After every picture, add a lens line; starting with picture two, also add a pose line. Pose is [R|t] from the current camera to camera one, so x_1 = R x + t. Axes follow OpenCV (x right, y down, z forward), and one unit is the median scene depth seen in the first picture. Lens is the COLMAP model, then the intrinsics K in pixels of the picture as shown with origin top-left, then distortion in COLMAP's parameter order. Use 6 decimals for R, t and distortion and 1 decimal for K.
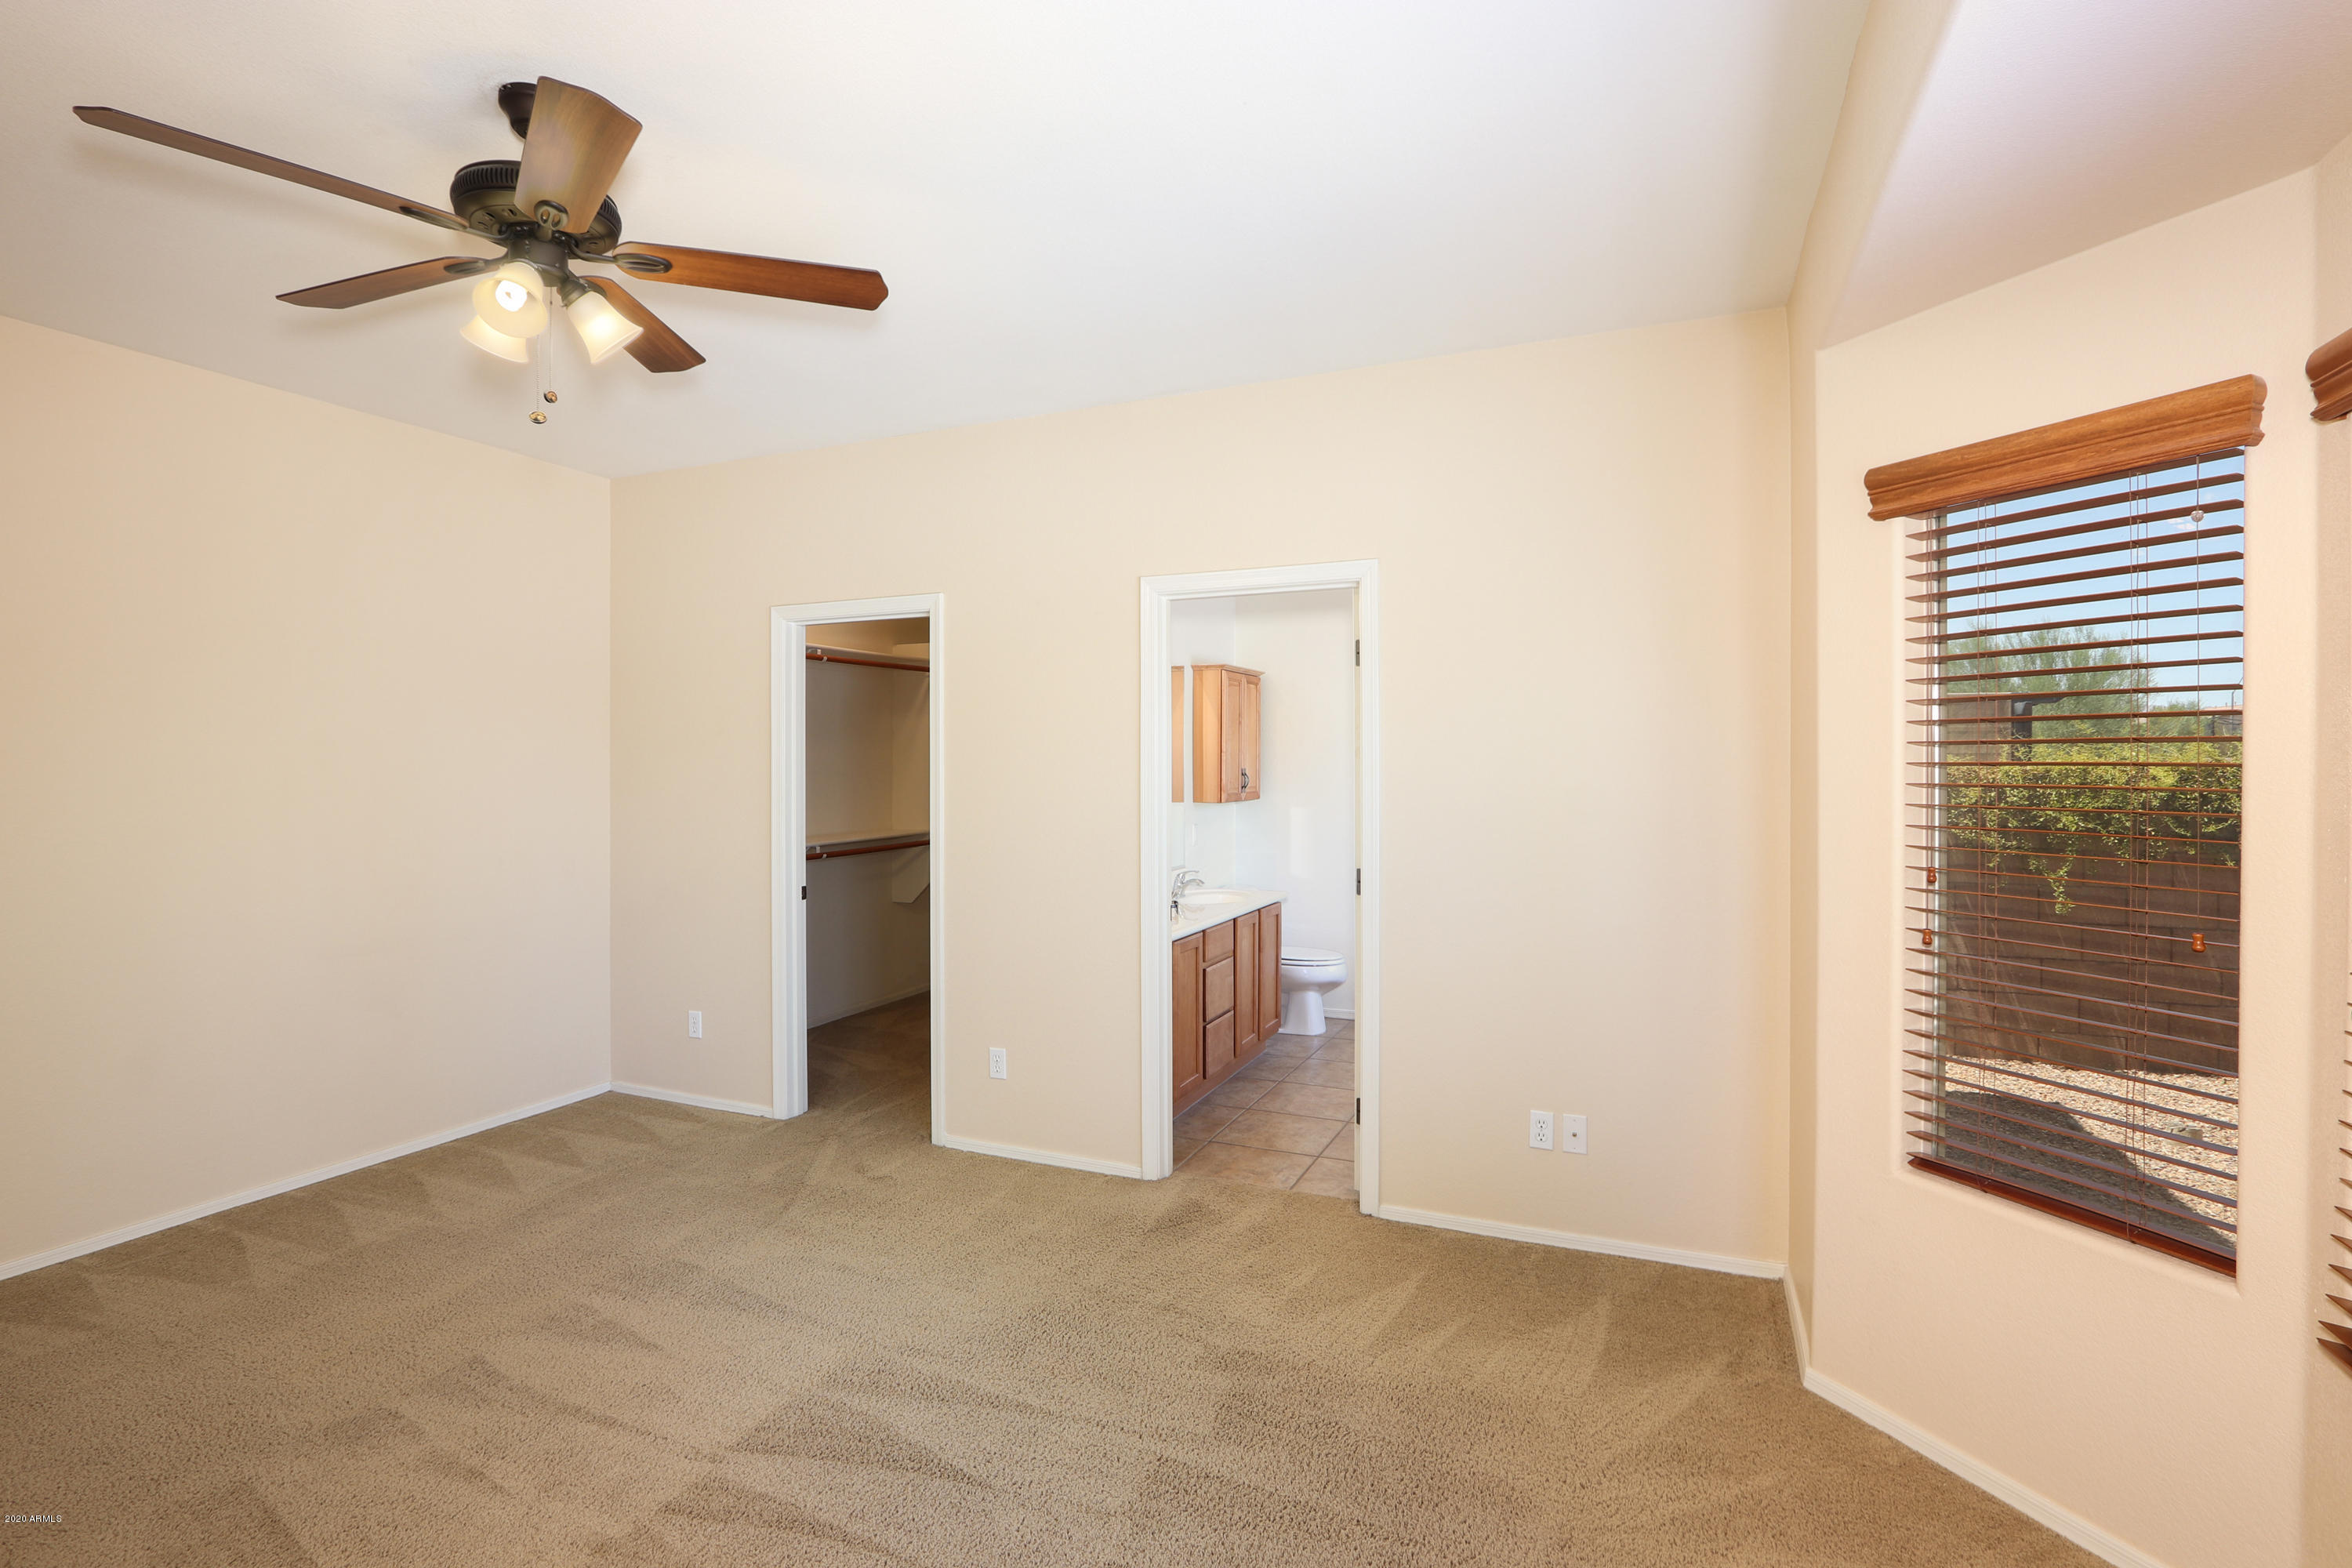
lens RADIAL K [[1114.0, 0, 1175.8], [0, 1114.0, 778.0], [0, 0, 1]] dist [-0.014142, 0.001055]
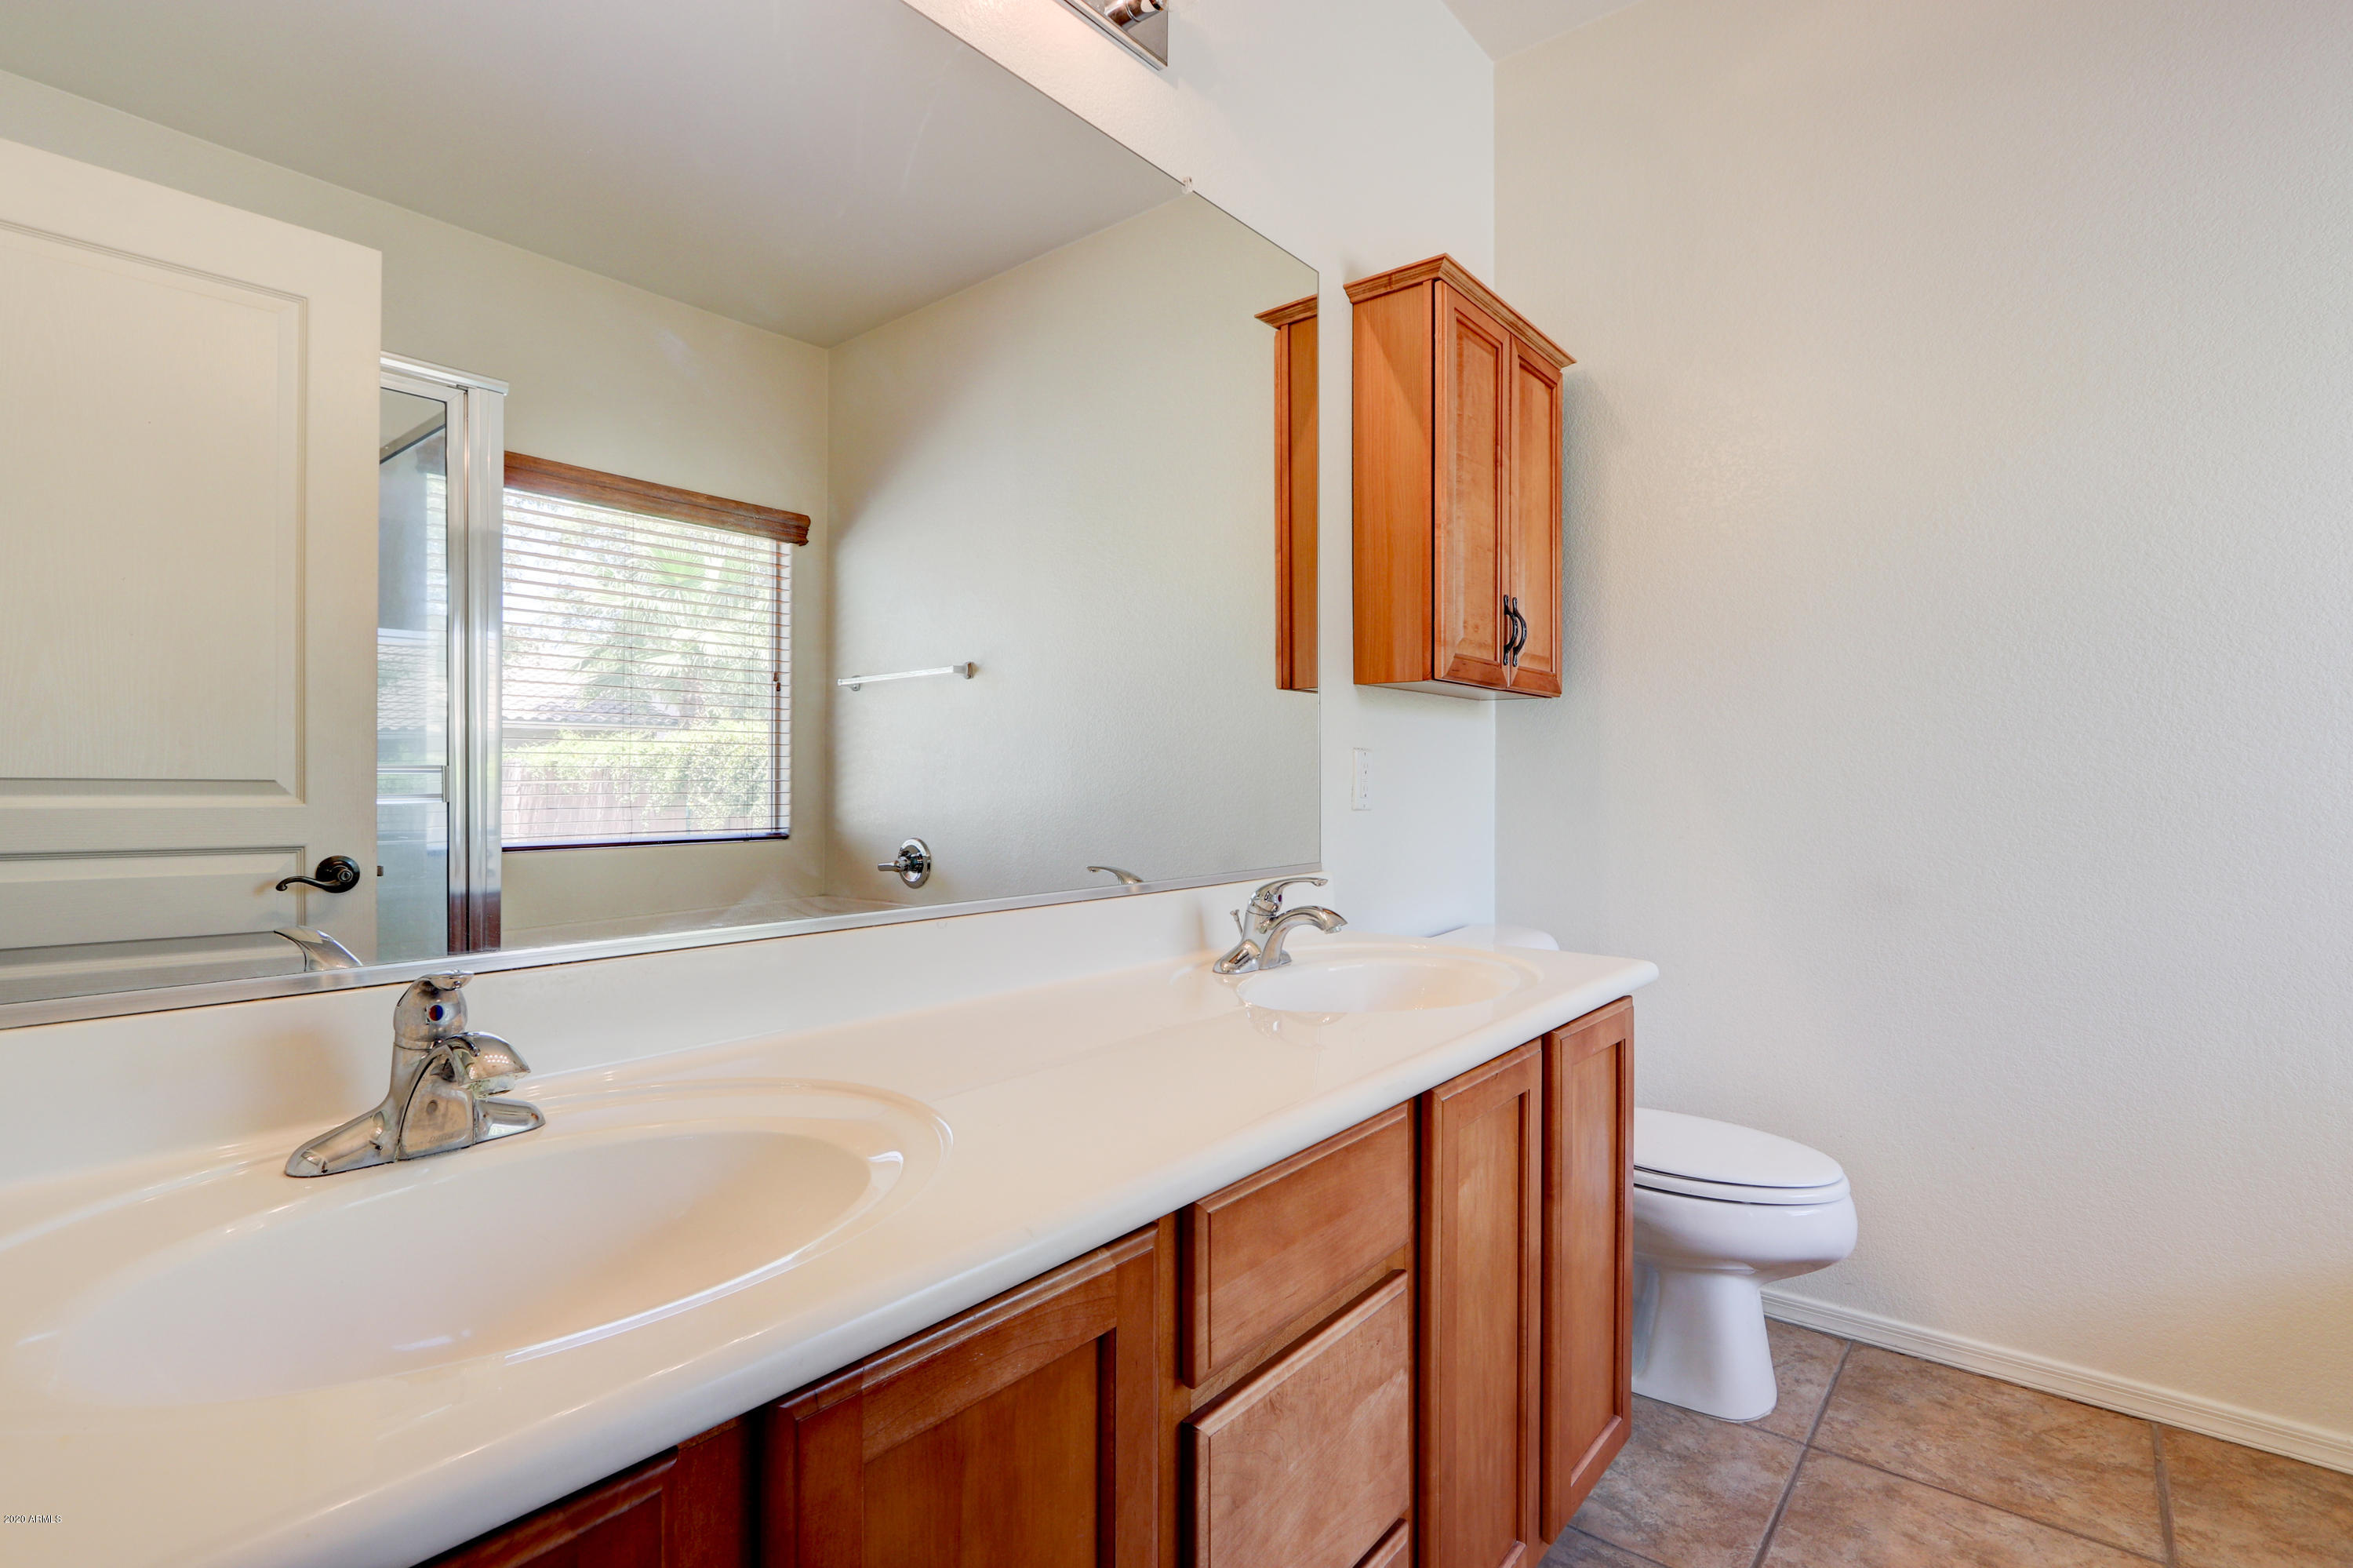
lens RADIAL K [[1114.6, 0, 1188.5], [0, 1114.6, 782.4], [0, 0, 1]] dist [-0.014142, 0.001055]
pose [[0.963108, -0.004006, -0.269085, 0.058024], [-0.002356, 0.999725, -0.023317, 0.057637], [0.269105, 0.023091, 0.962834, 0.653274]]
